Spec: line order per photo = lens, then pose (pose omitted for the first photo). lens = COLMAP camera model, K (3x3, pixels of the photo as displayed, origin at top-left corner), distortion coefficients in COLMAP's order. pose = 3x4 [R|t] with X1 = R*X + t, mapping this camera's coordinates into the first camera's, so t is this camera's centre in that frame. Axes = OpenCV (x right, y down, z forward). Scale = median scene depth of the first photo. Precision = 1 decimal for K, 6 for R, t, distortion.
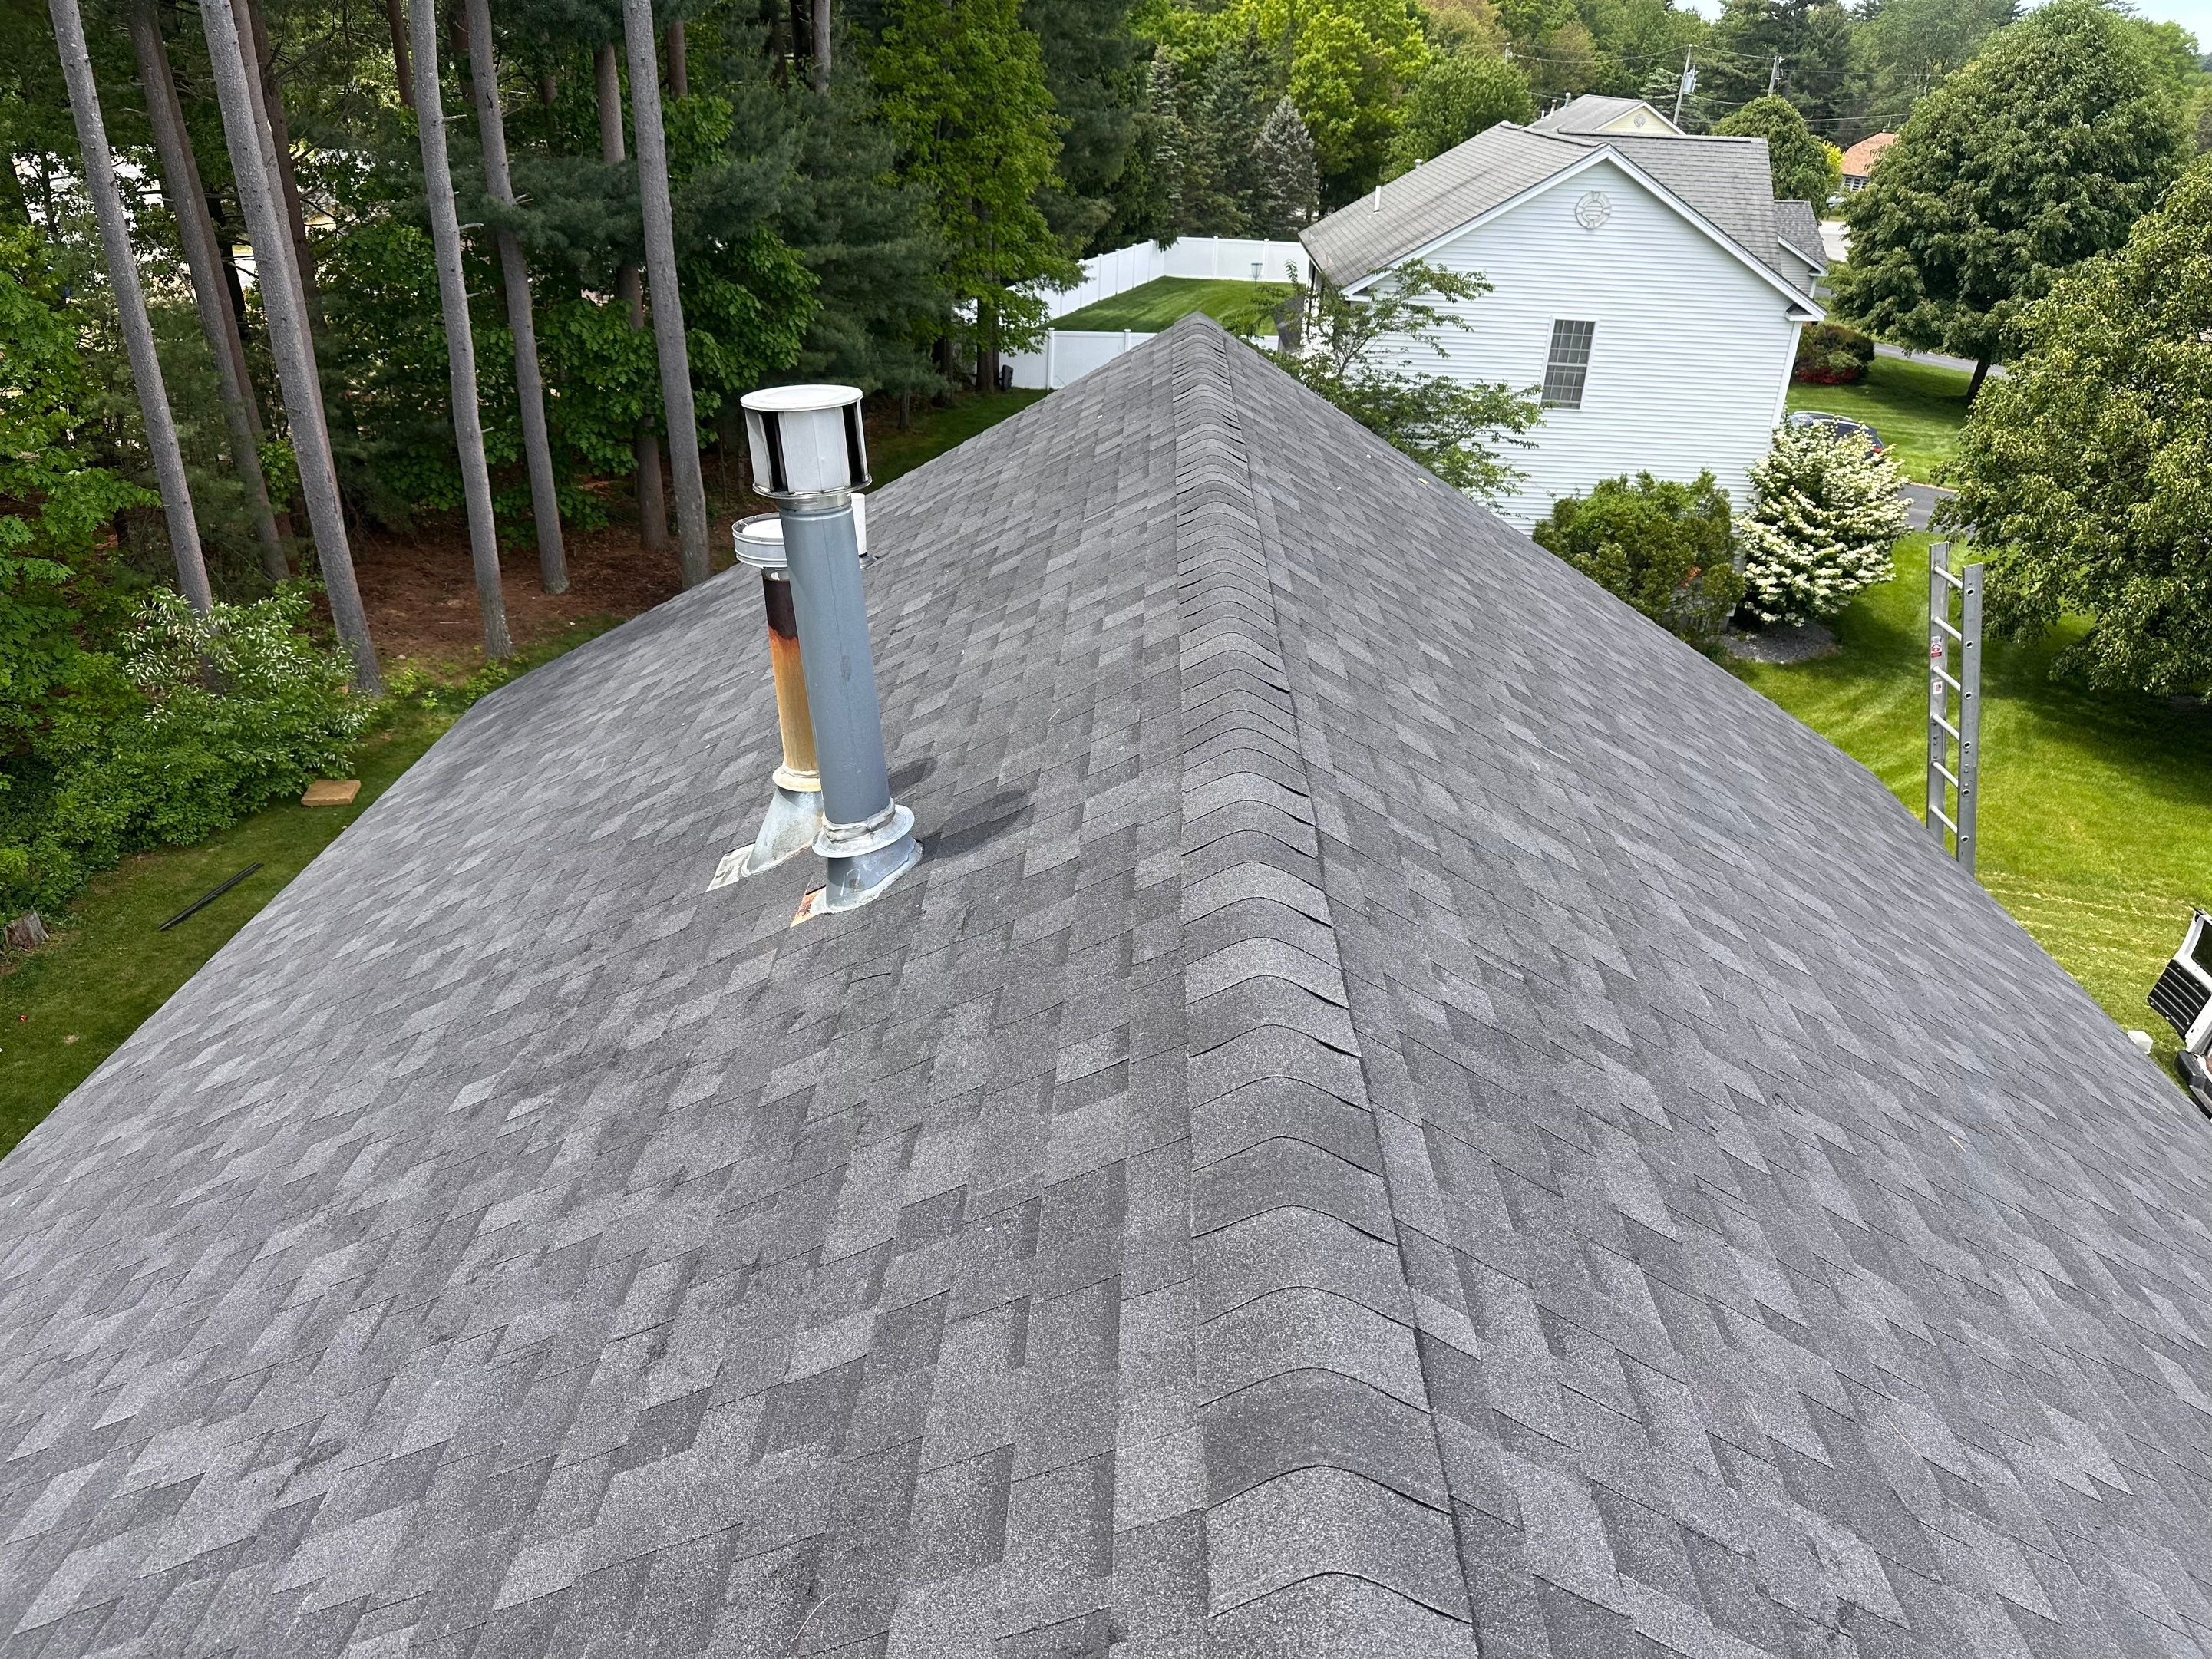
lens RADIAL K [[1626.4, 0, 1089.6], [0, 1626.4, 838.5], [0, 0, 1]] dist [-0.003916, 0.003927]
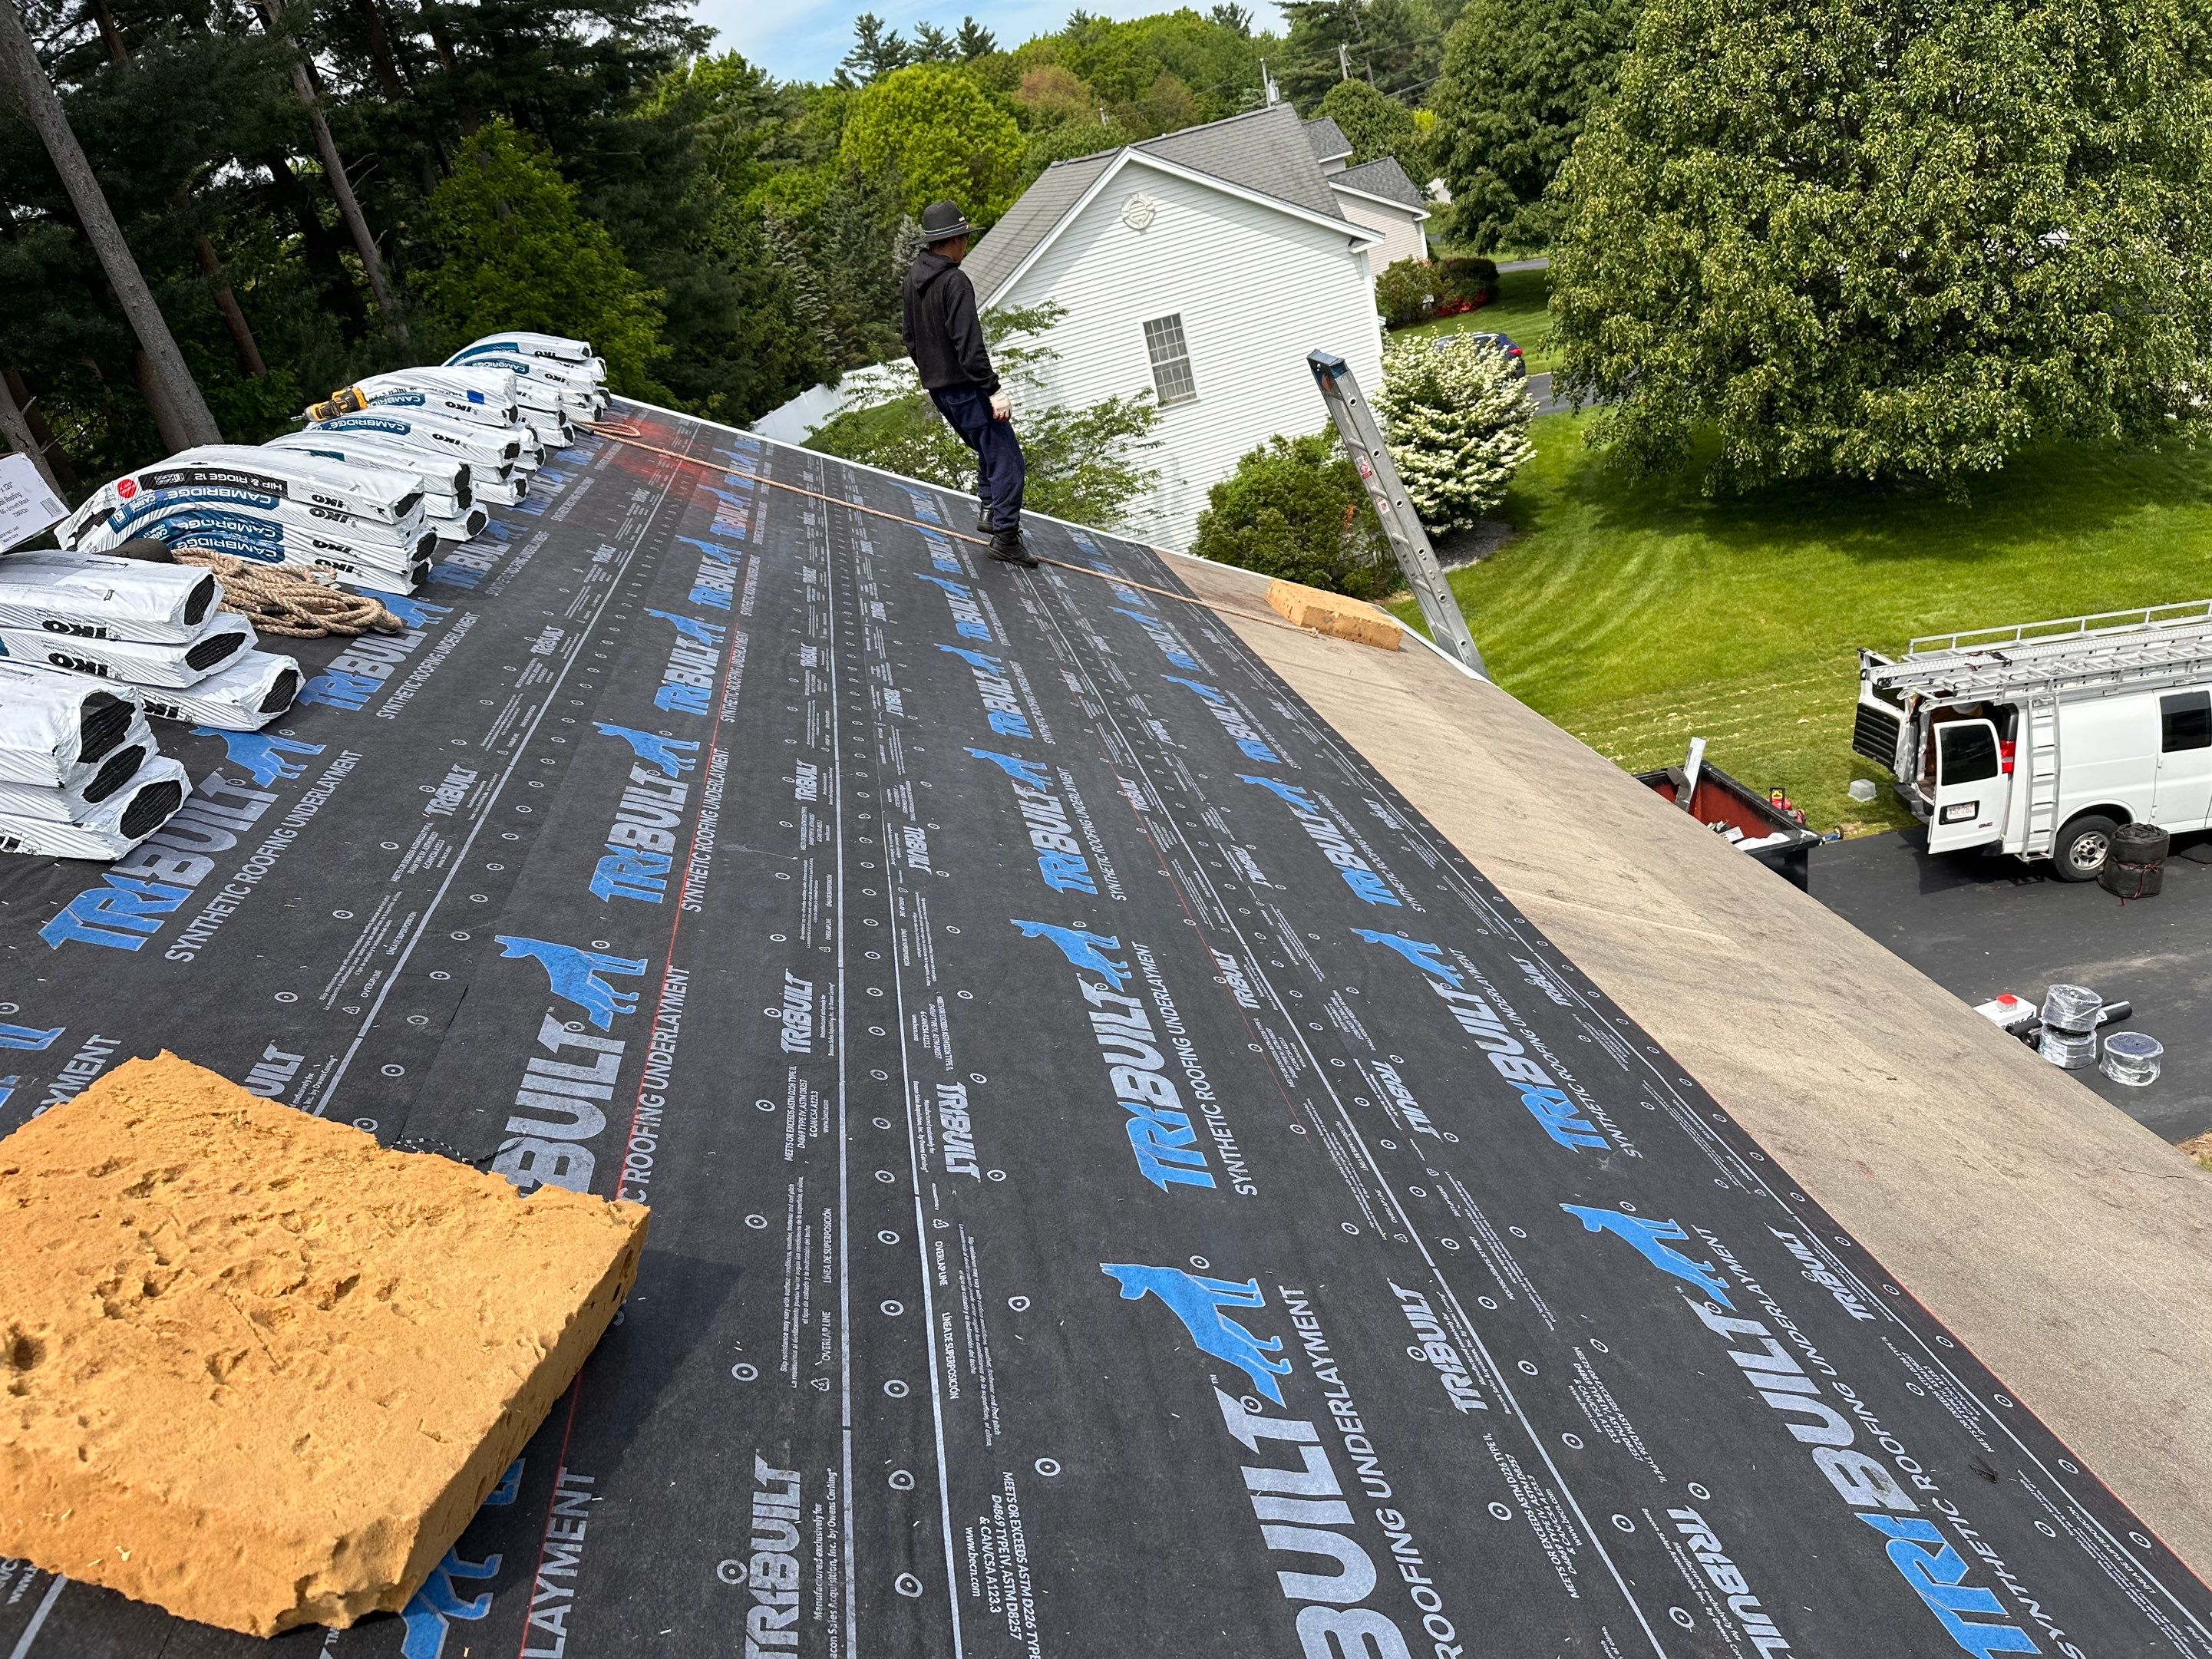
lens RADIAL K [[1595.8, 0, 1106.0], [0, 1595.8, 829.5], [0, 0, 1]] dist [0.101679, -0.183616]
pose [[0.939728, -0.329457, 0.091491, 0.066187], [0.335111, 0.940570, -0.055042, 0.030243], [-0.067919, 0.082384, 0.994284, 0.016963]]
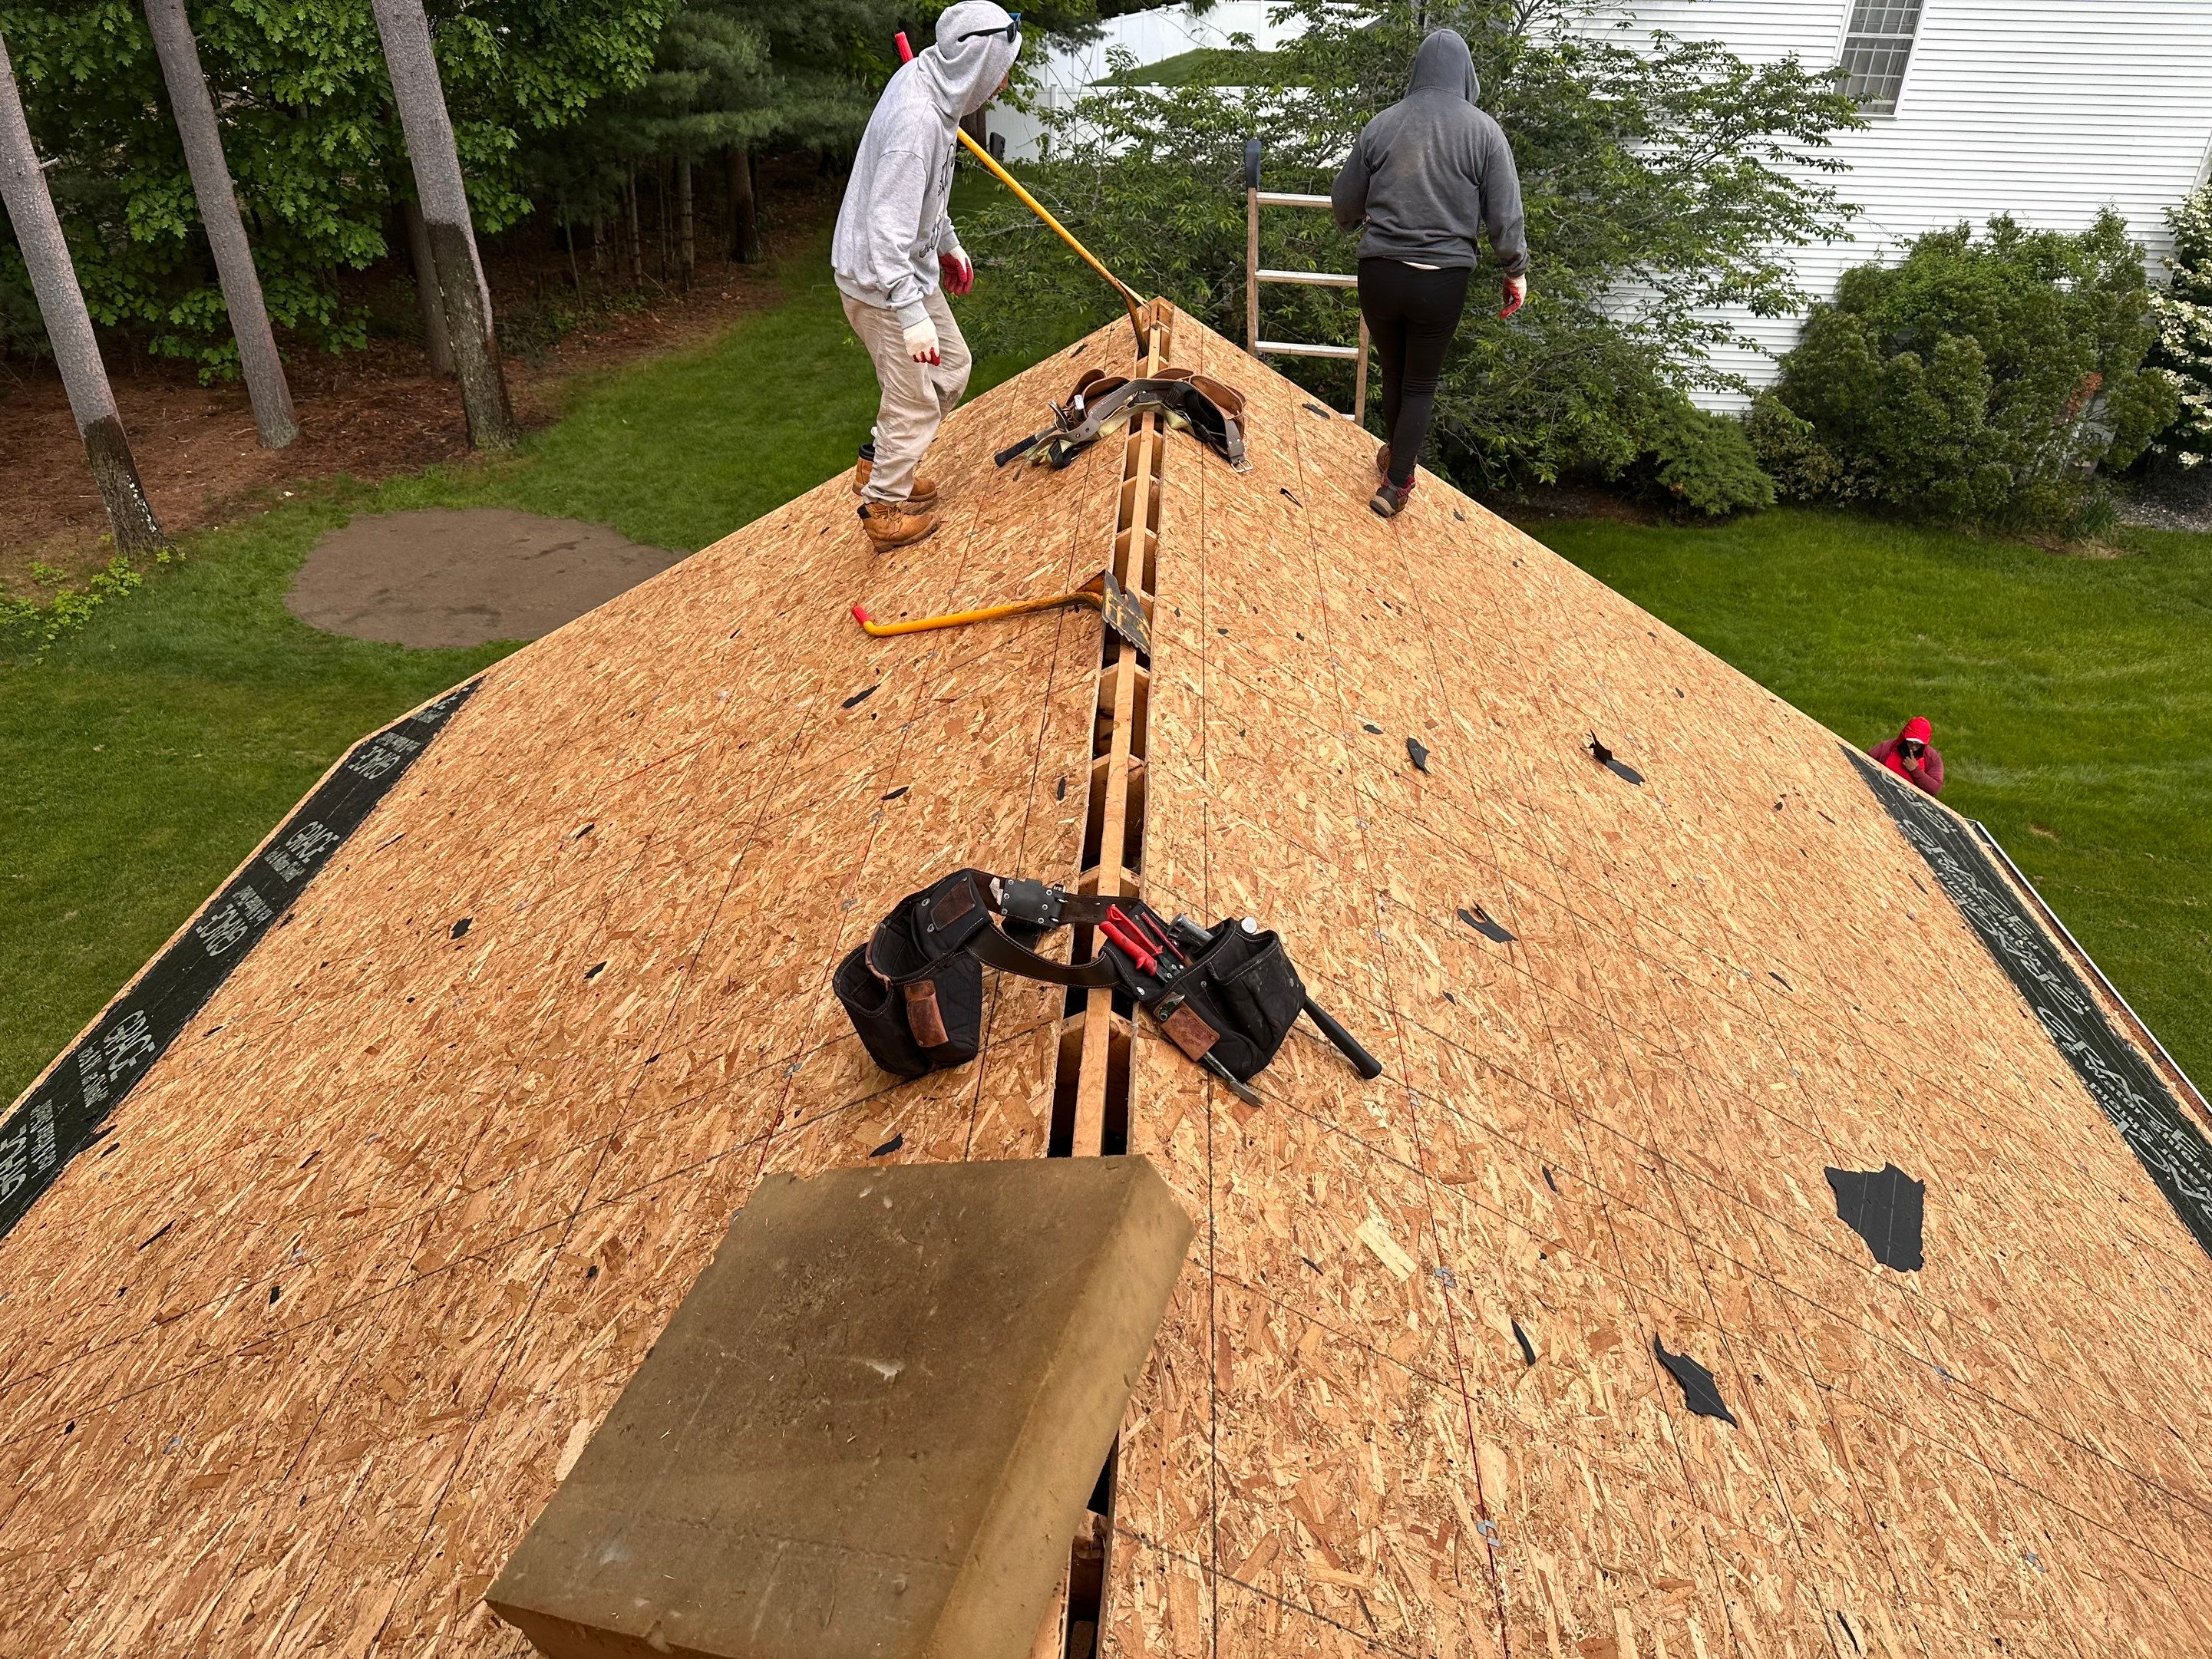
lens RADIAL K [[1656.0, 0, 1106.0], [0, 1656.0, 829.5], [0, 0, 1]] dist [-0.000522, -0.009505]
pose [[0.999834, -0.013264, -0.012479, 0.010214], [0.014234, 0.996606, 0.081073, -0.052207], [0.011362, -0.081238, 0.996630, 0.365429]]
